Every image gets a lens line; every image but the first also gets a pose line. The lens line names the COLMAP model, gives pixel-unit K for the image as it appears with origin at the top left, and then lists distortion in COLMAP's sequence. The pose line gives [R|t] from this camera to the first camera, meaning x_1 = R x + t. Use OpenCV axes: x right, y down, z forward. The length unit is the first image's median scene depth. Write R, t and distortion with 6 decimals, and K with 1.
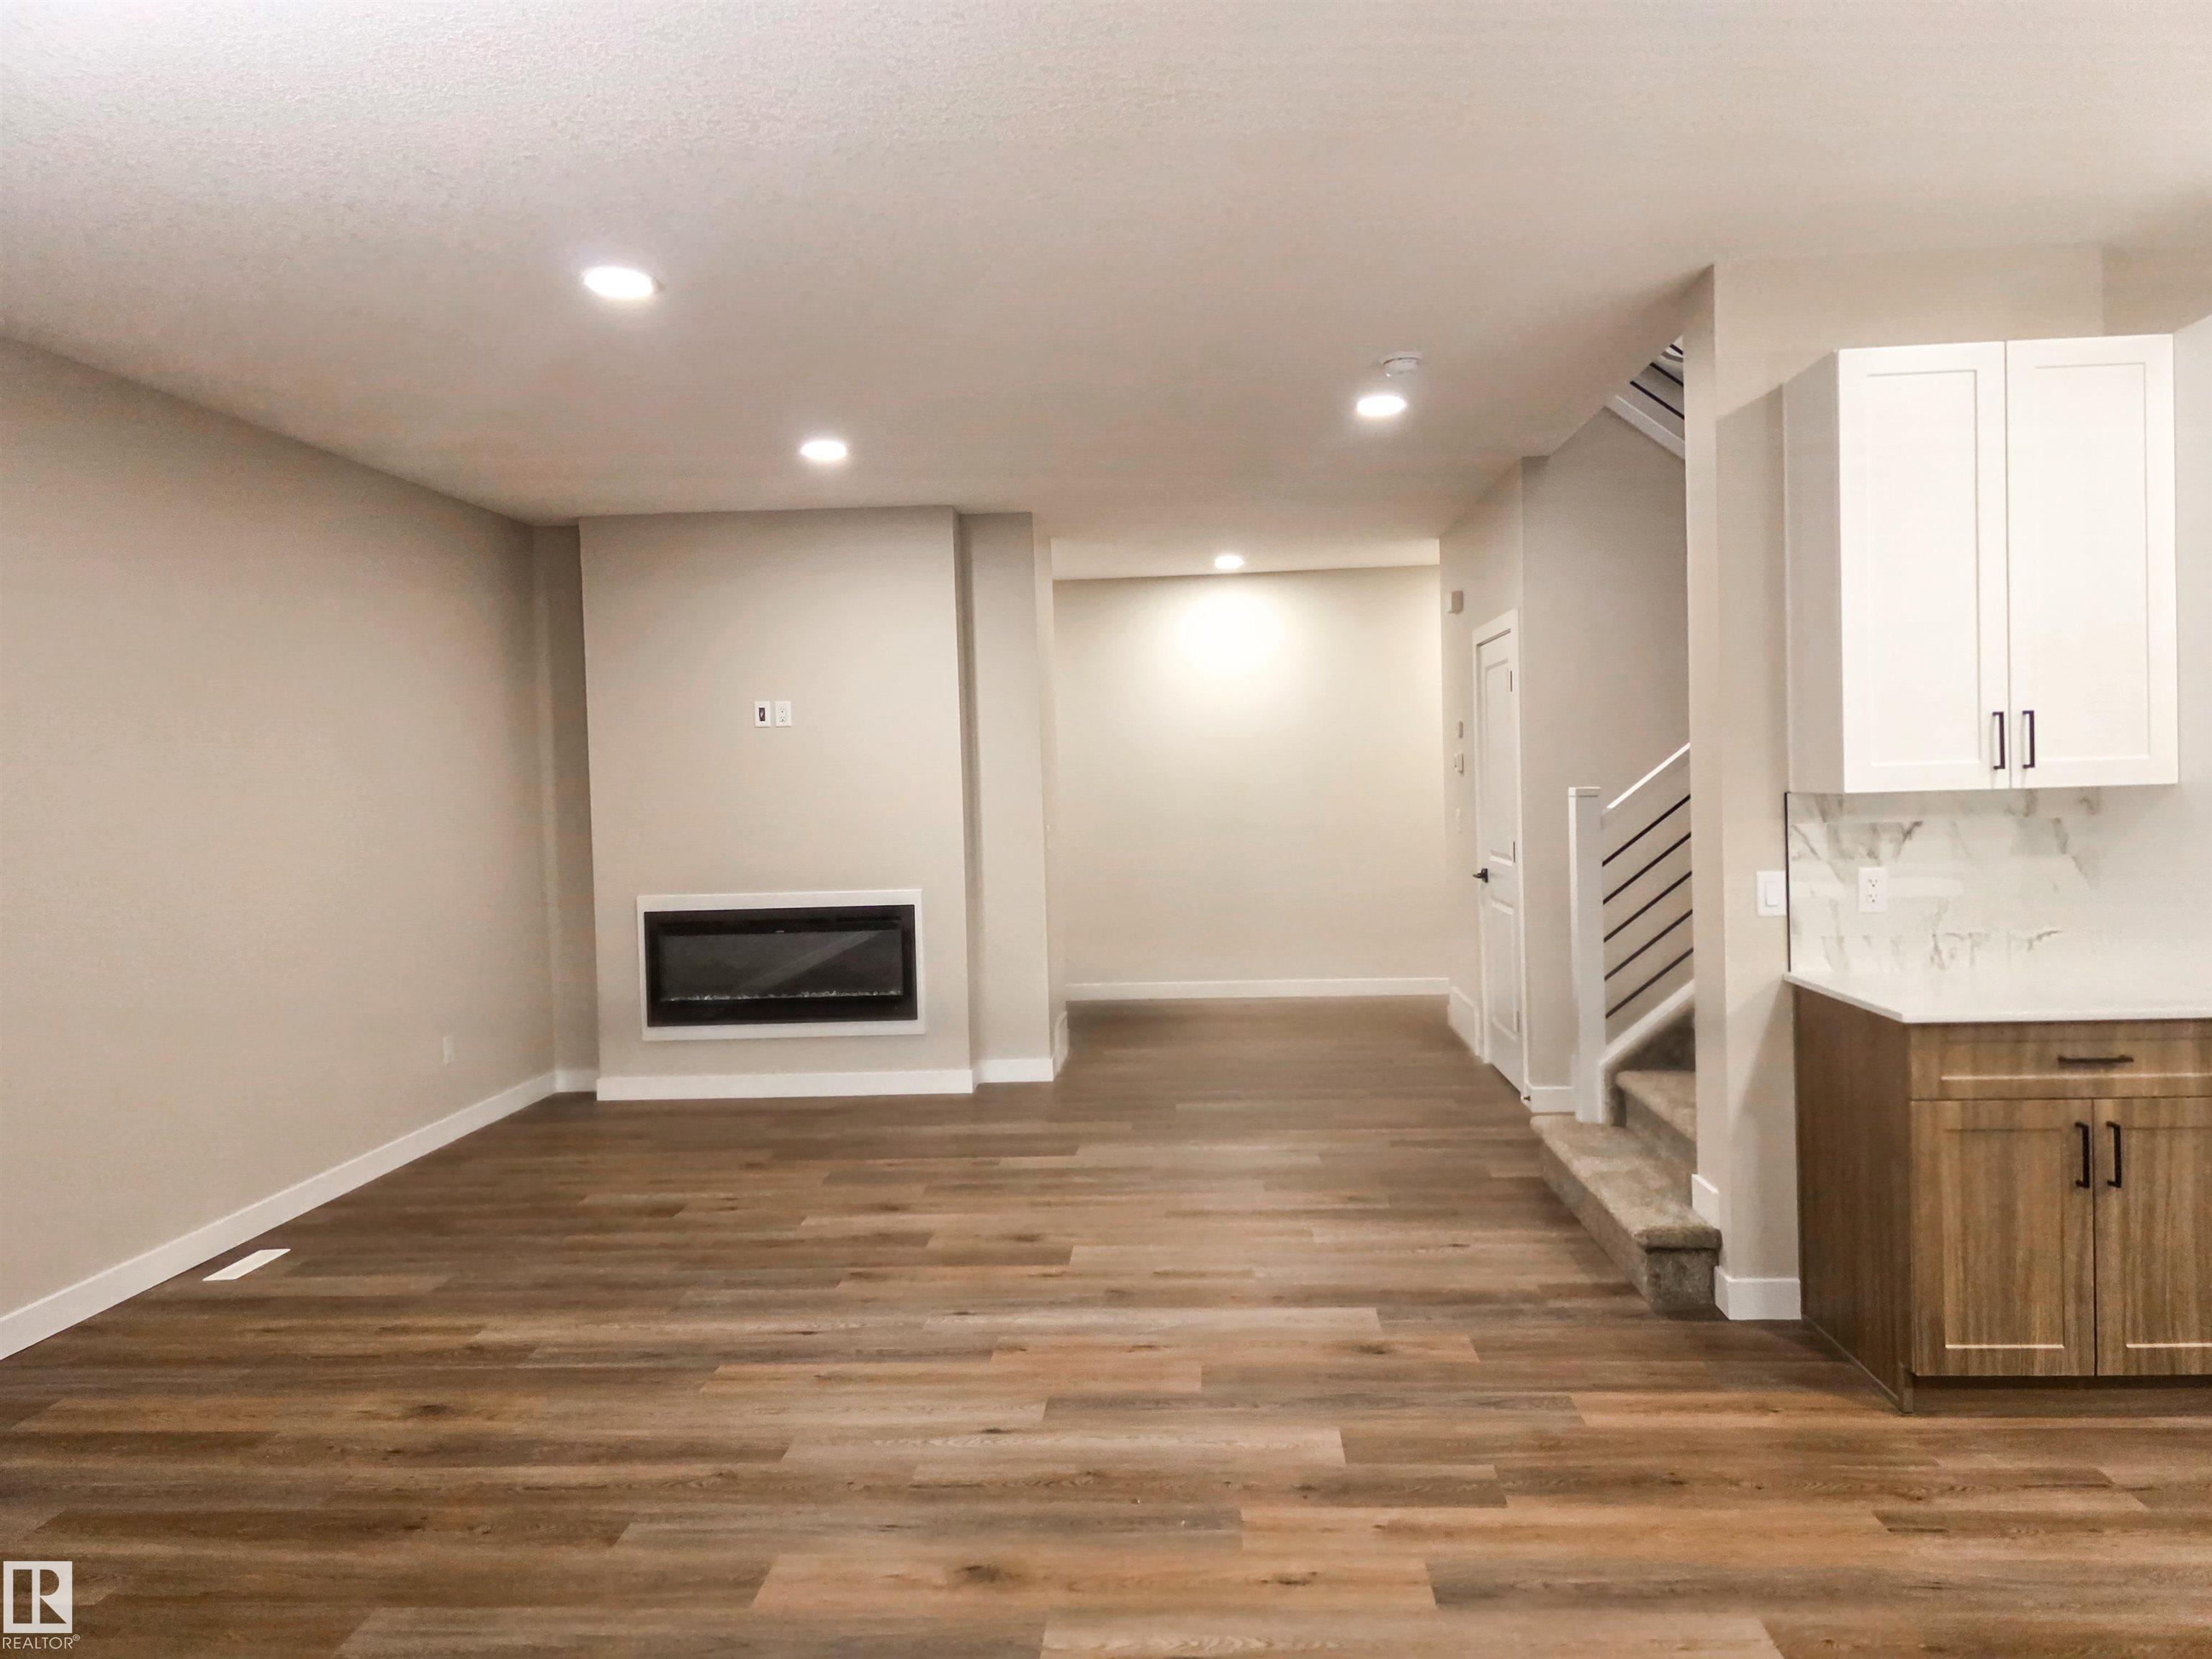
lens RADIAL K [[1463.4, 0, 1106.0], [0, 1463.4, 829.5], [0, 0, 1]] dist [0.066628, -0.064328]
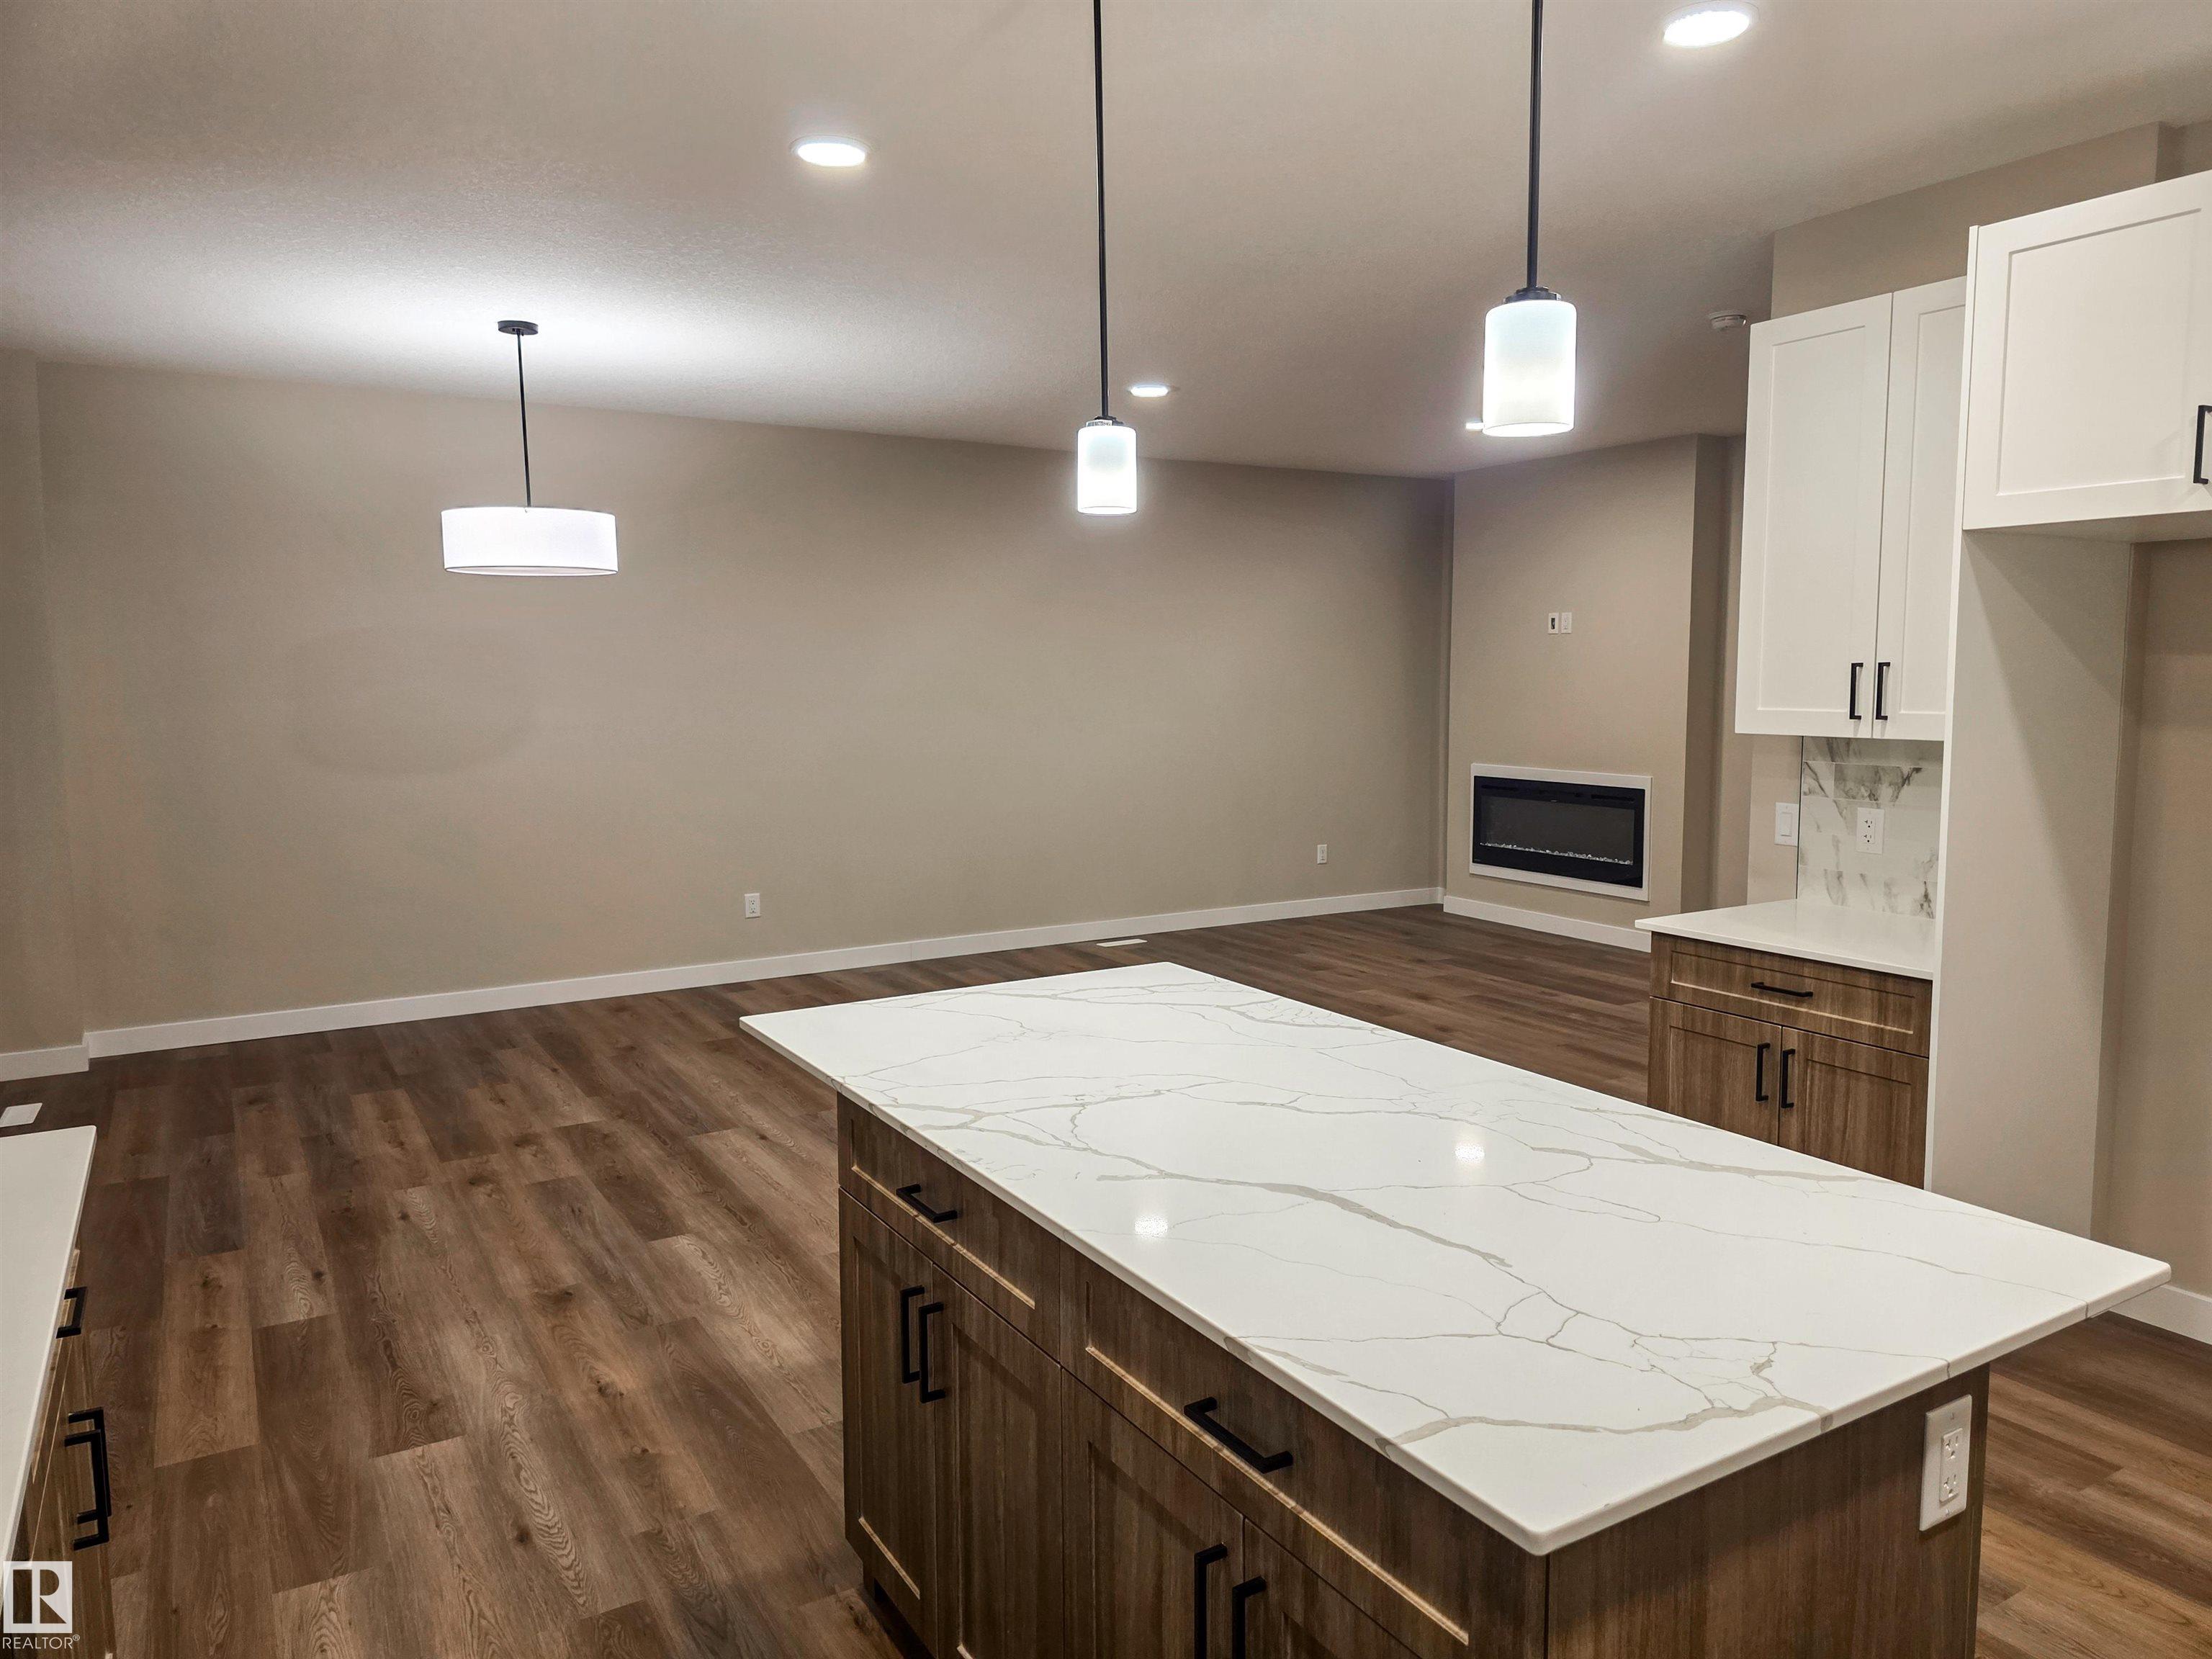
lens RADIAL K [[1463.4, 0, 1106.0], [0, 1463.4, 829.5], [0, 0, 1]] dist [0.066628, -0.064328]
pose [[0.560786, 0.116875, -0.819670, 1.061554], [-0.043321, 0.992773, 0.111920, -0.052268], [0.826827, -0.027254, 0.561796, -0.013854]]
